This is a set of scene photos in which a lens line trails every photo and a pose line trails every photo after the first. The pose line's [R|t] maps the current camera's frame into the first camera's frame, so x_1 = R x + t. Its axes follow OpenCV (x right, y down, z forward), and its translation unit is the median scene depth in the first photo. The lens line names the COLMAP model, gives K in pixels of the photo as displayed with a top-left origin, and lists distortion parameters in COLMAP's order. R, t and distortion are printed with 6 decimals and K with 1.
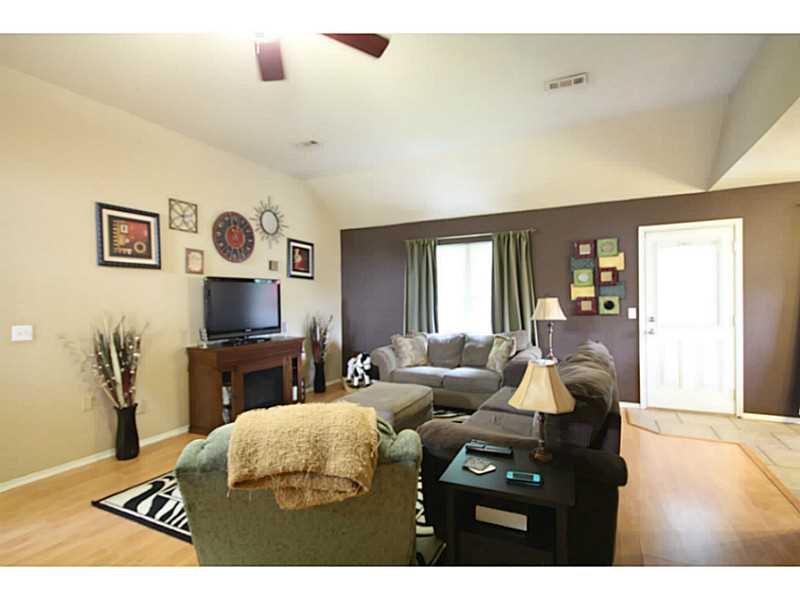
lens RADIAL K [[397.7, 0, 400.0], [0, 397.7, 300.0], [0, 0, 1]] dist [0.001578, 0.000361]
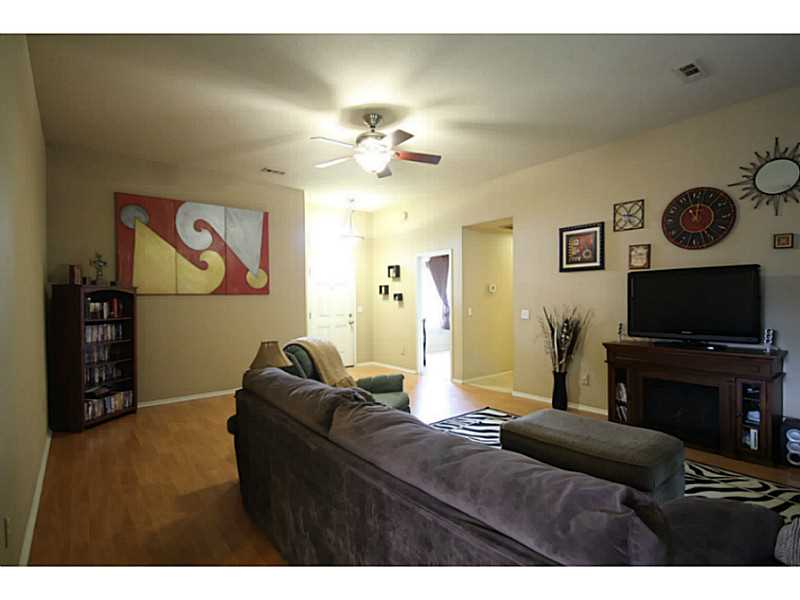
lens RADIAL K [[397.7, 0, 400.0], [0, 397.7, 300.0], [0, 0, 1]] dist [0.001578, 0.000361]
pose [[-0.415035, 0.008129, -0.909769, 0.759778], [0.005069, 0.999965, 0.006622, 0.002235], [0.909791, -0.001863, -0.415062, 1.011818]]
